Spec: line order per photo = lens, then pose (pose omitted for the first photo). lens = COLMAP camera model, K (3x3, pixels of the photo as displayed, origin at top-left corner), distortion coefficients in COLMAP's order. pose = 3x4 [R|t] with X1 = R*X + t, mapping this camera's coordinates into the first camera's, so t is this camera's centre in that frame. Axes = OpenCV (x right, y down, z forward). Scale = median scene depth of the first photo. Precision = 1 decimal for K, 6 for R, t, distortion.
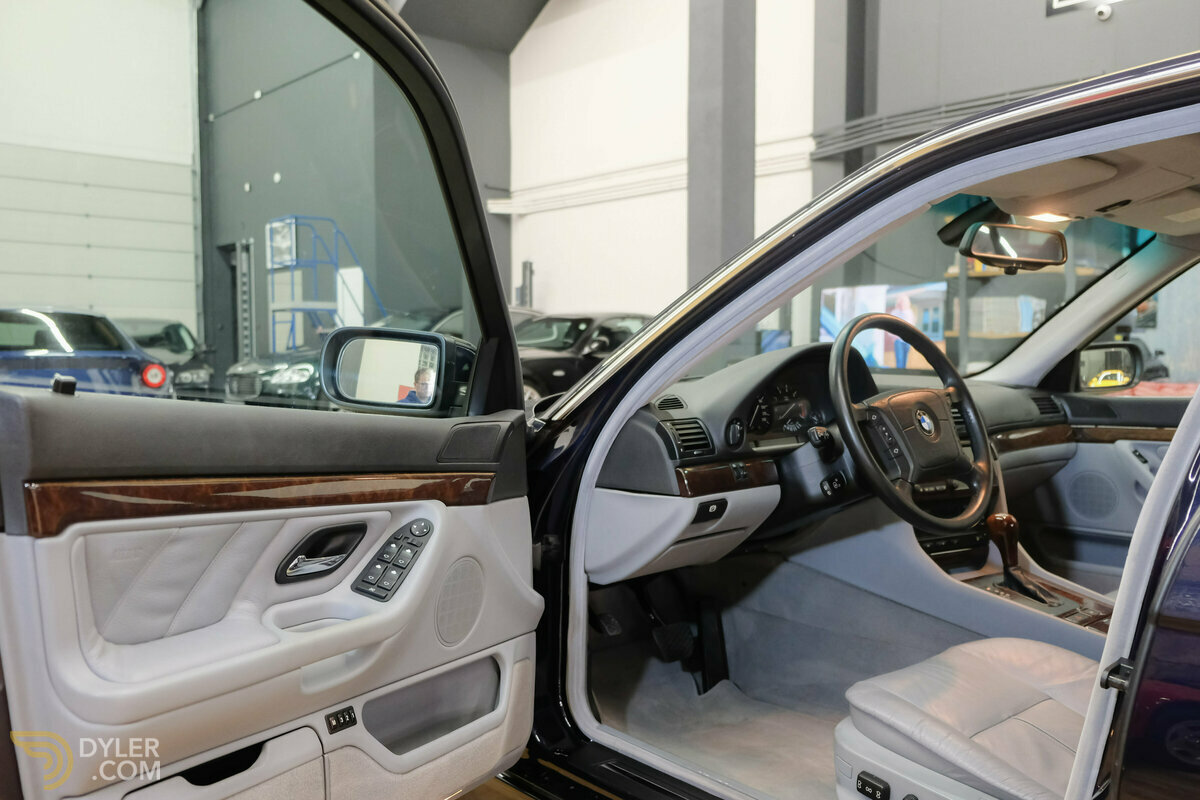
lens RADIAL K [[953.0, 0, 598.0], [0, 953.0, 410.5], [0, 0, 1]] dist [-0.012581, 0.018561]
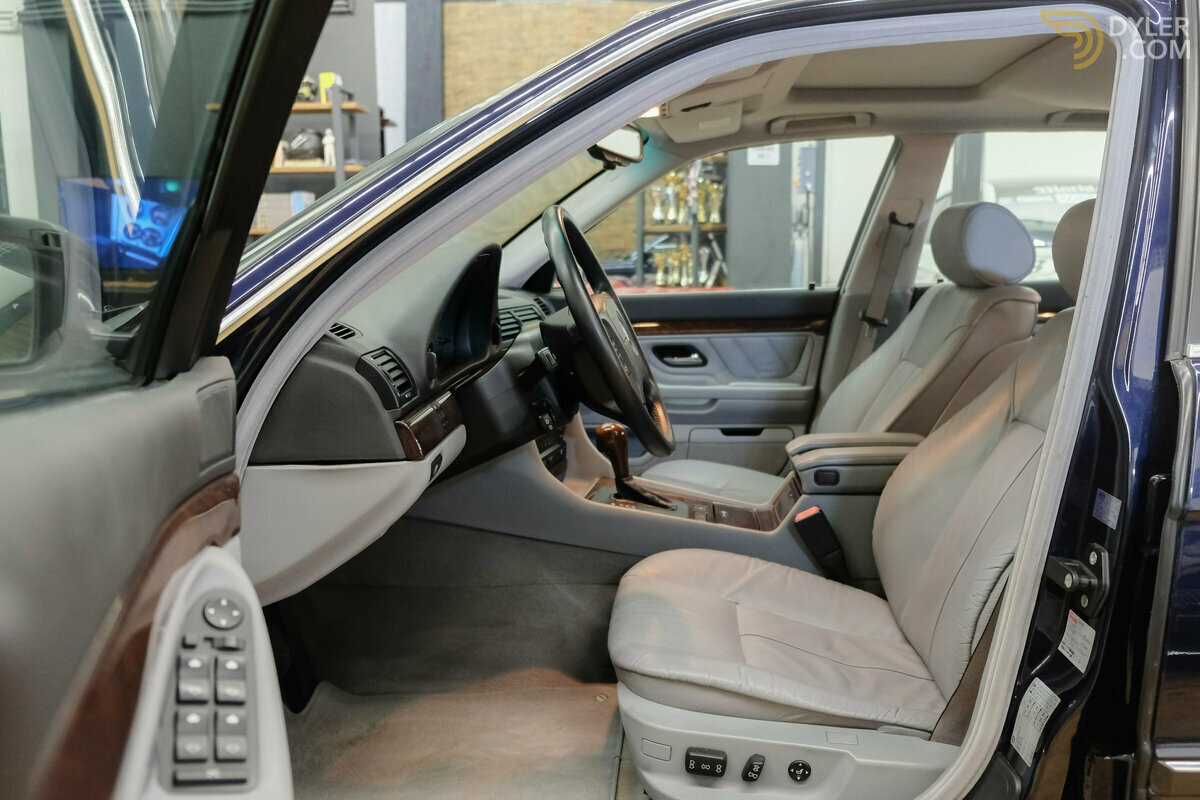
lens RADIAL K [[953.0, 0, 599.4], [0, 953.0, 387.3], [0, 0, 1]] dist [-0.012581, 0.018561]
pose [[0.702126, -0.098299, 0.705235, -0.290497], [0.044583, 0.994551, 0.094239, -0.021571], [-0.710656, -0.034726, 0.702682, 0.393078]]
